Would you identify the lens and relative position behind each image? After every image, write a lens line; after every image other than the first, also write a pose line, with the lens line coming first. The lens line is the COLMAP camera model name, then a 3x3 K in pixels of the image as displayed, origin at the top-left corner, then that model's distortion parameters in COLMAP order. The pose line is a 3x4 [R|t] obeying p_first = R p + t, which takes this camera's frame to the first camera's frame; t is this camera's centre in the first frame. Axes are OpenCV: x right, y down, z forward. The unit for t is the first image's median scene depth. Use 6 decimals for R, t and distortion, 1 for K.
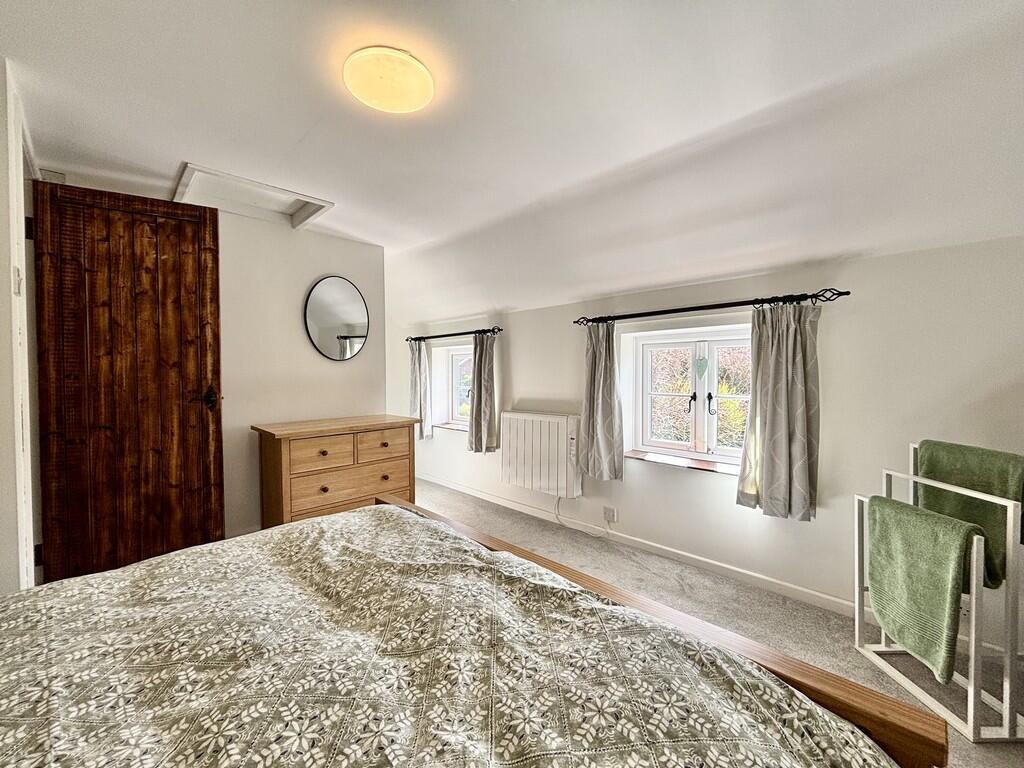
lens RADIAL K [[414.9, 0, 510.1], [0, 414.9, 378.9], [0, 0, 1]] dist [0.008815, -0.000247]
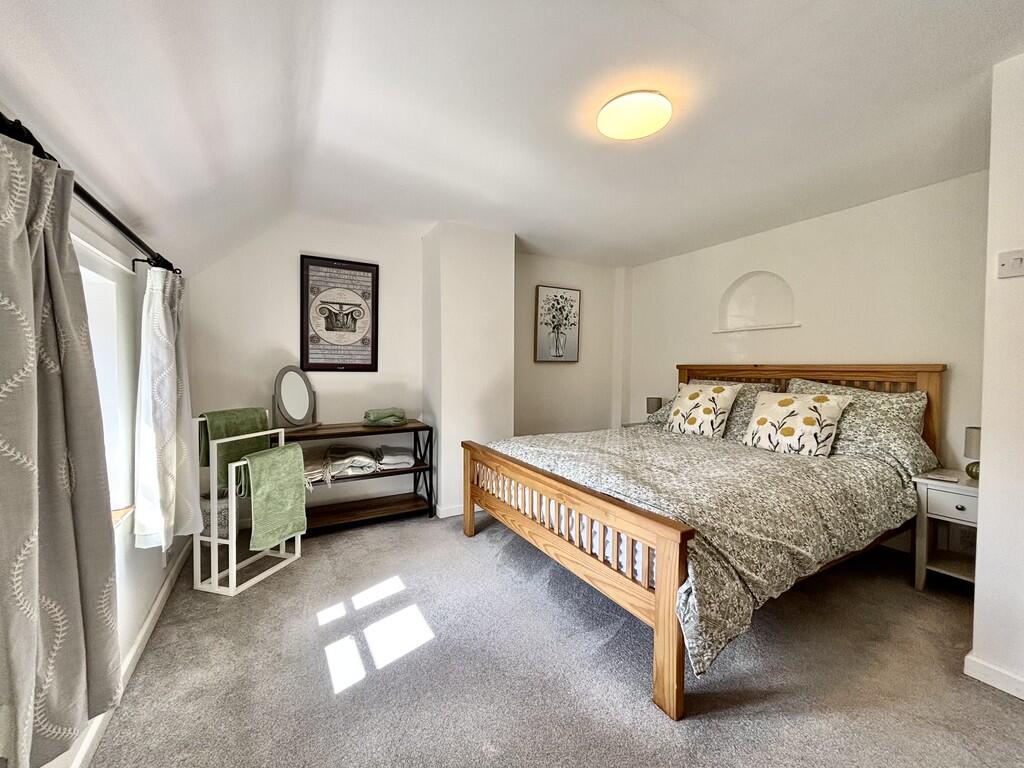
lens RADIAL K [[414.9, 0, 510.1], [0, 414.9, 378.9], [0, 0, 1]] dist [0.008815, -0.000247]
pose [[-0.965193, -0.008954, 0.261384, -0.170291], [0.004623, 0.998674, 0.051280, -0.011287], [-0.261497, 0.050704, -0.963872, 1.507766]]
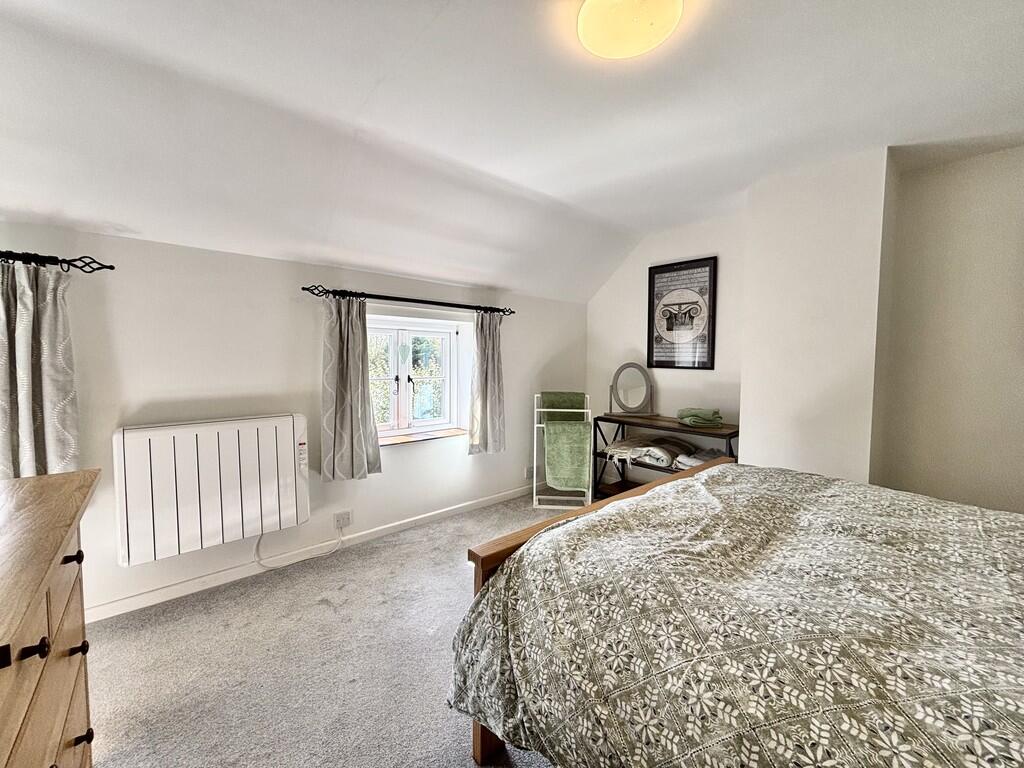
lens RADIAL K [[414.9, 0, 510.1], [0, 414.9, 378.9], [0, 0, 1]] dist [0.008815, -0.000247]
pose [[0.066965, -0.044721, 0.996753, -0.781151], [0.013479, 0.998944, 0.043914, -0.003113], [-0.997664, 0.010495, 0.067497, 0.779322]]
